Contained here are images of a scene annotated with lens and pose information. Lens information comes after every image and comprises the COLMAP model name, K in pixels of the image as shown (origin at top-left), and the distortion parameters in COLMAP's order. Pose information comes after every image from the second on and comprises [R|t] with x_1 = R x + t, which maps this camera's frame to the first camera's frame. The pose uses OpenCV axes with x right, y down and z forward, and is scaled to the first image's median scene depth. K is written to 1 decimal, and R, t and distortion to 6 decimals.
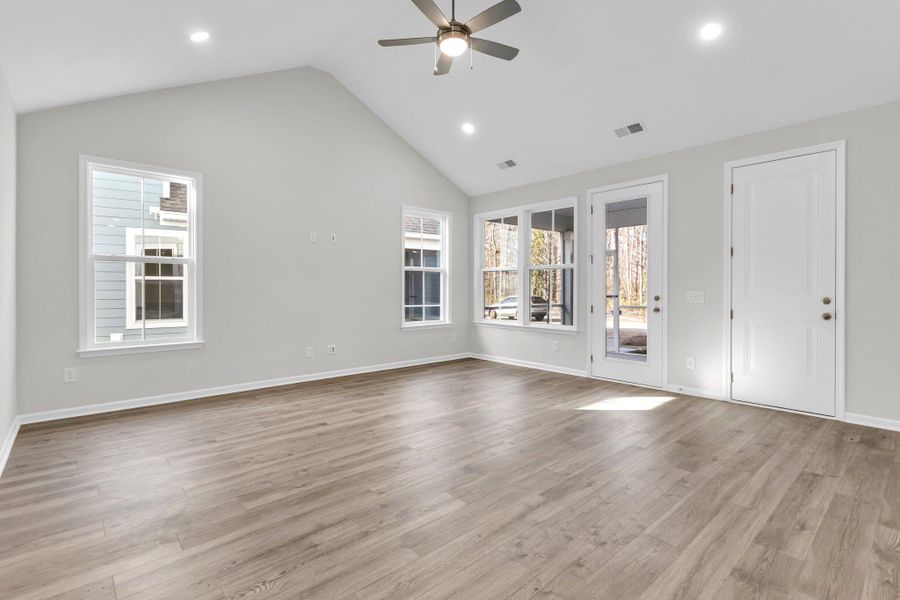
lens RADIAL K [[422.1, 0, 440.9], [0, 422.1, 296.6], [0, 0, 1]] dist [0.005976, -0.002570]
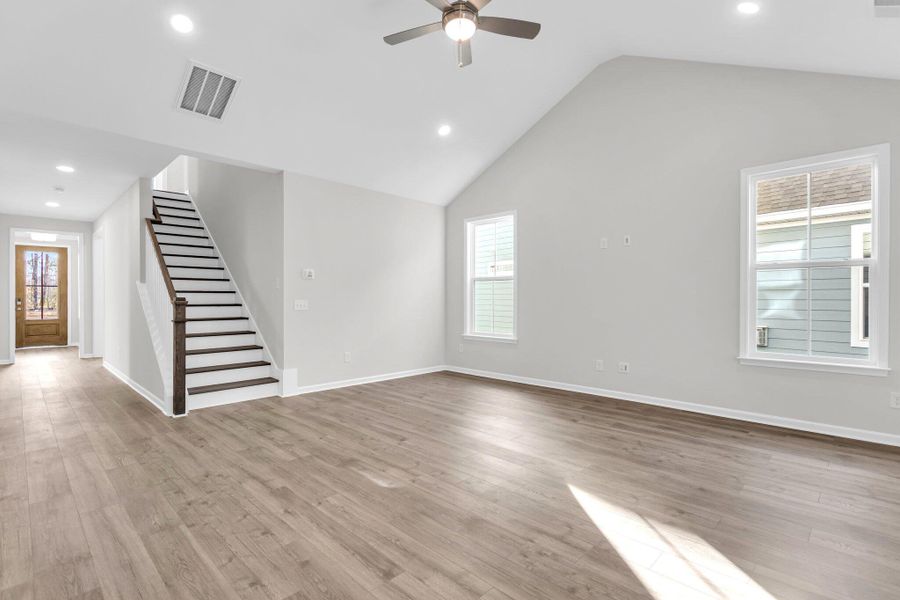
lens RADIAL K [[422.1, 0, 448.8], [0, 422.1, 300.2], [0, 0, 1]] dist [0.005976, -0.002570]
pose [[0.085060, 0.004187, -0.996367, 1.428961], [-0.023222, 0.999728, 0.002219, -0.019366], [0.996105, 0.022949, 0.085134, 1.401343]]
